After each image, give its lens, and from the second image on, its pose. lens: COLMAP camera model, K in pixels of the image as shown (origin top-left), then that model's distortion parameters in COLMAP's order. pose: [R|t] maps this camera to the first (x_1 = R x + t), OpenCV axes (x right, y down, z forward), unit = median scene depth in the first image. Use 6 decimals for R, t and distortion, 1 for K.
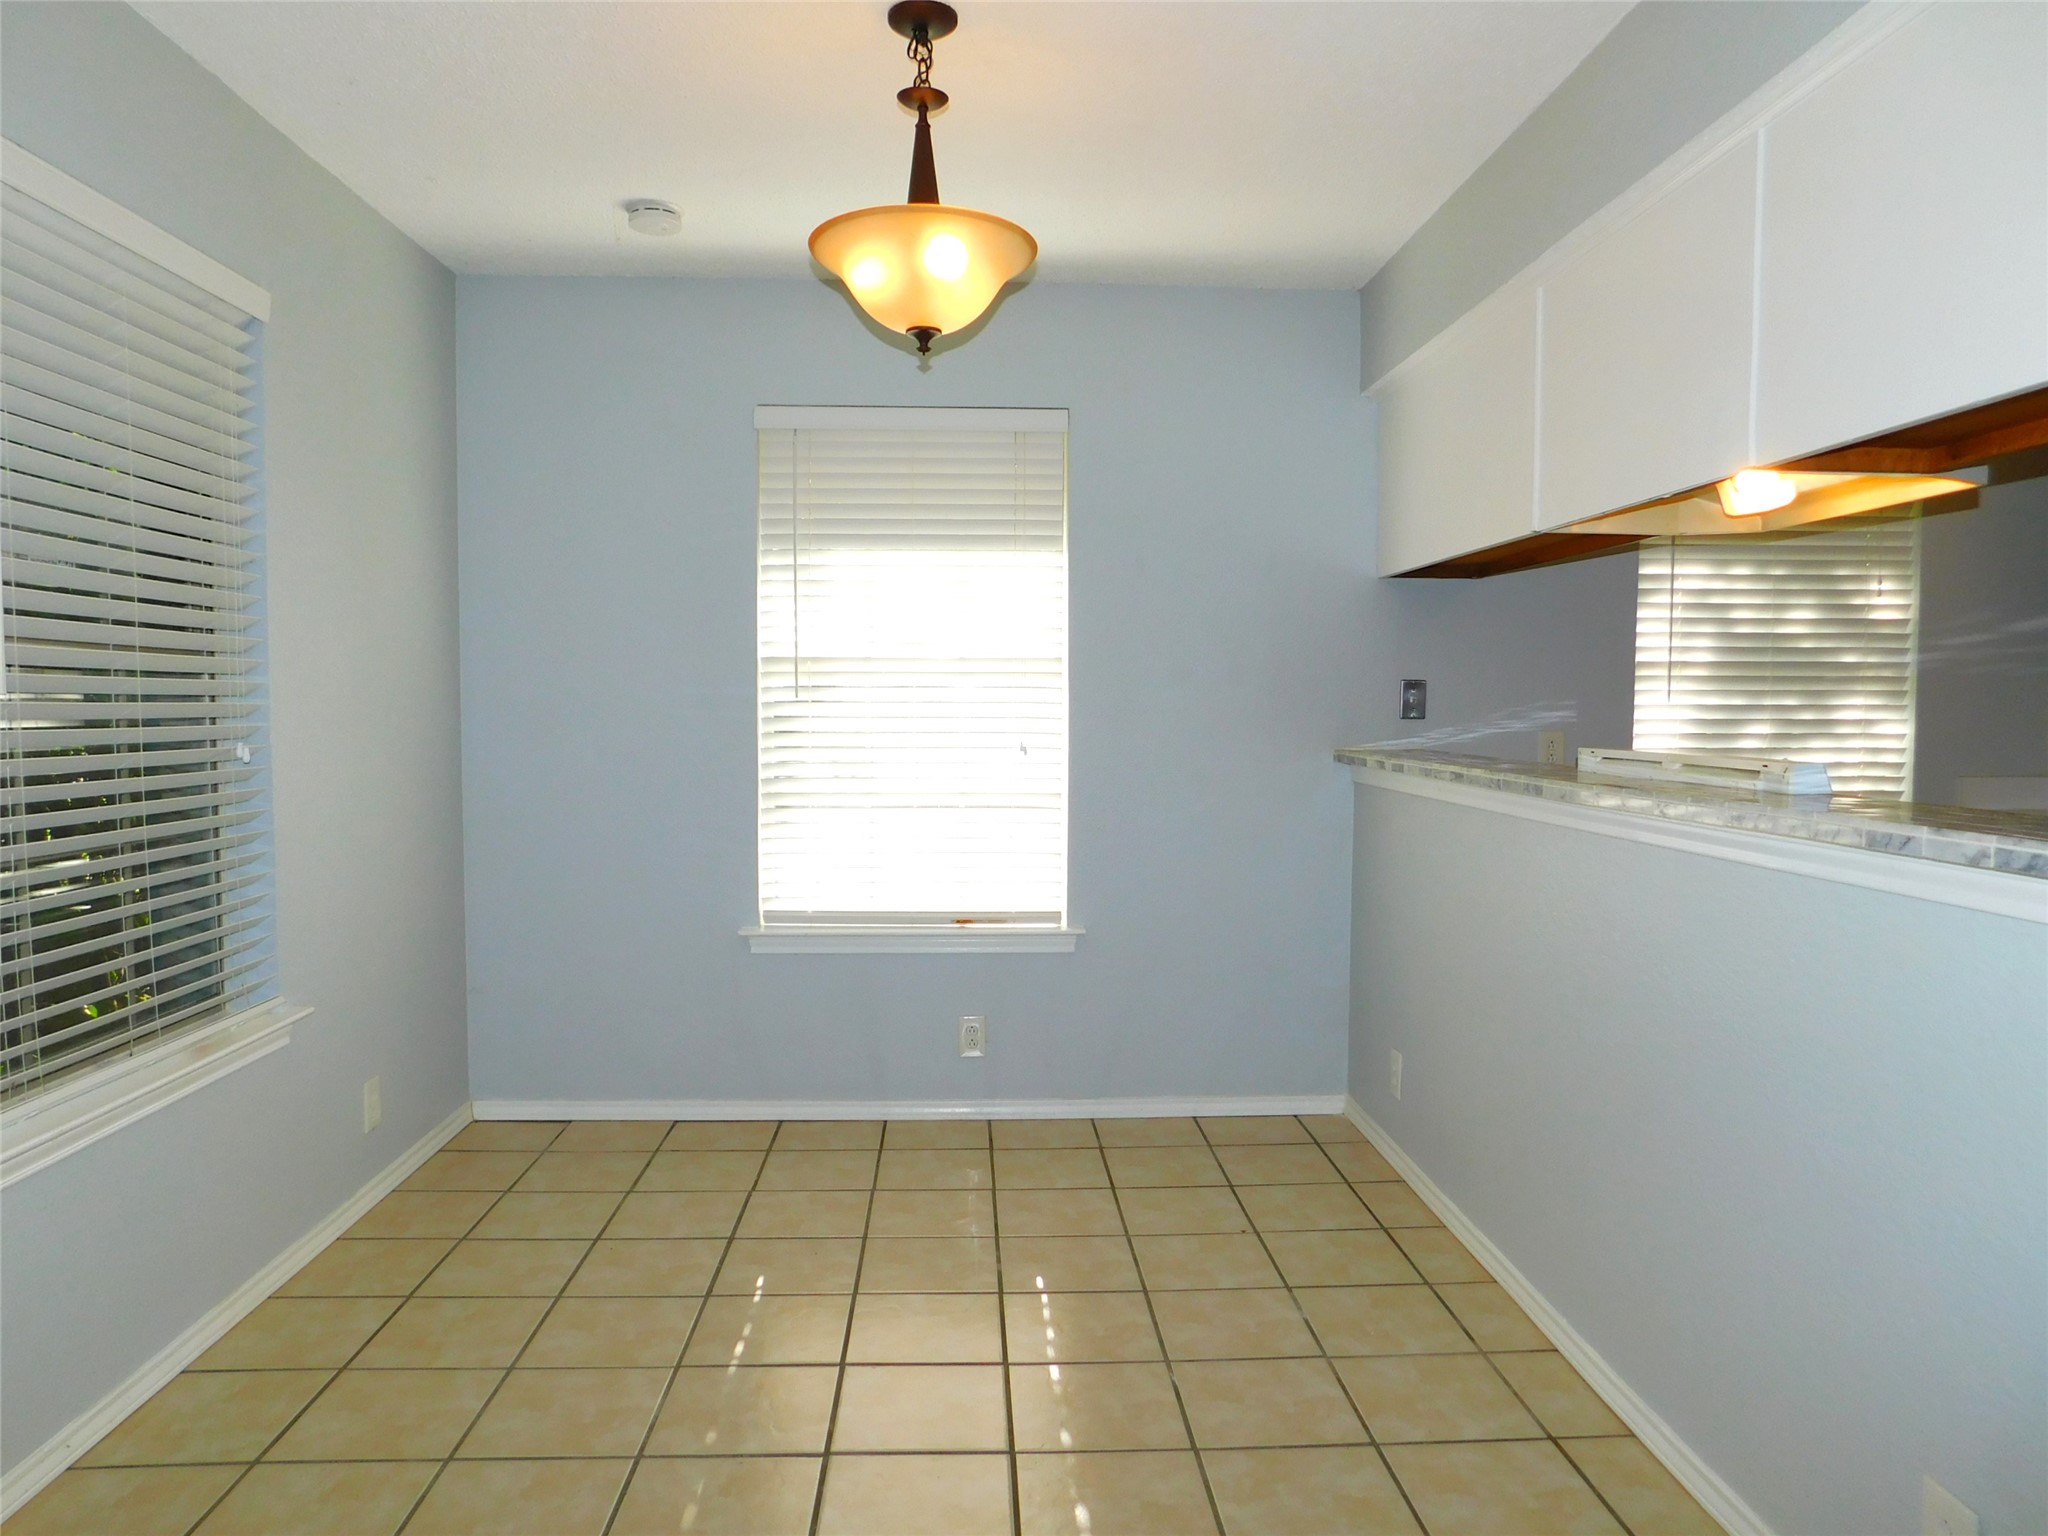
lens RADIAL K [[1346.5, 0, 1035.8], [0, 1346.5, 768.1], [0, 0, 1]] dist [-0.061762, 0.044860]
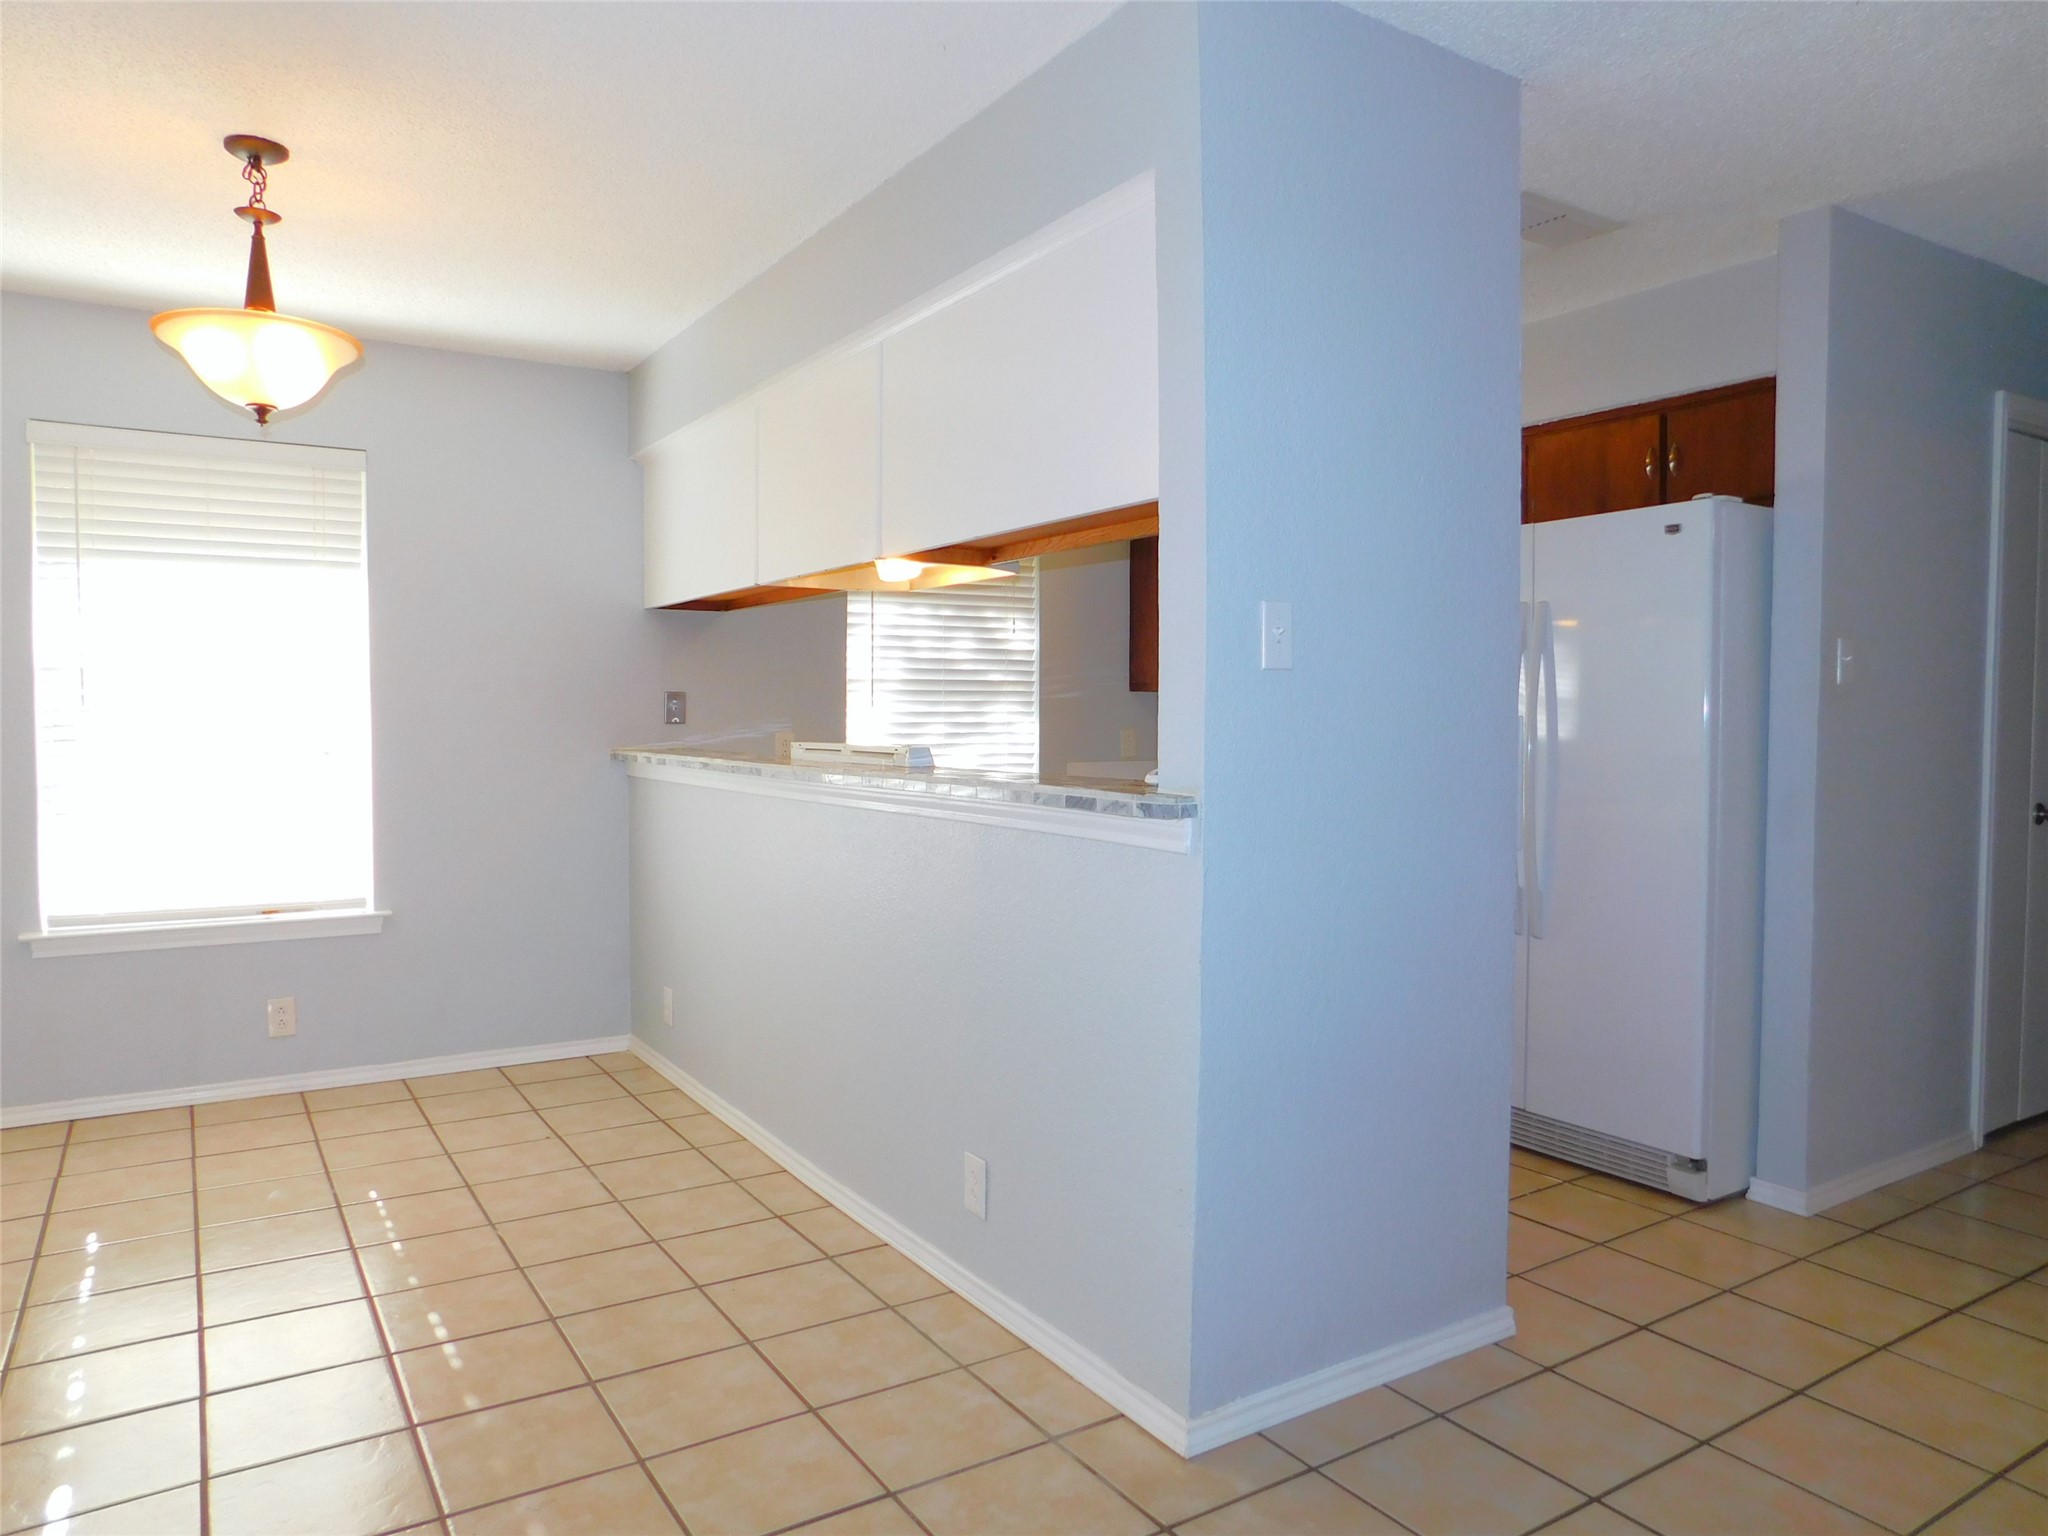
lens RADIAL K [[1346.5, 0, 1035.8], [0, 1346.5, 768.1], [0, 0, 1]] dist [-0.061762, 0.044860]
pose [[0.866838, -0.021090, 0.498143, -0.048711], [0.024988, 0.999687, -0.001158, 0.014546], [-0.497963, 0.013452, 0.867094, -0.244628]]
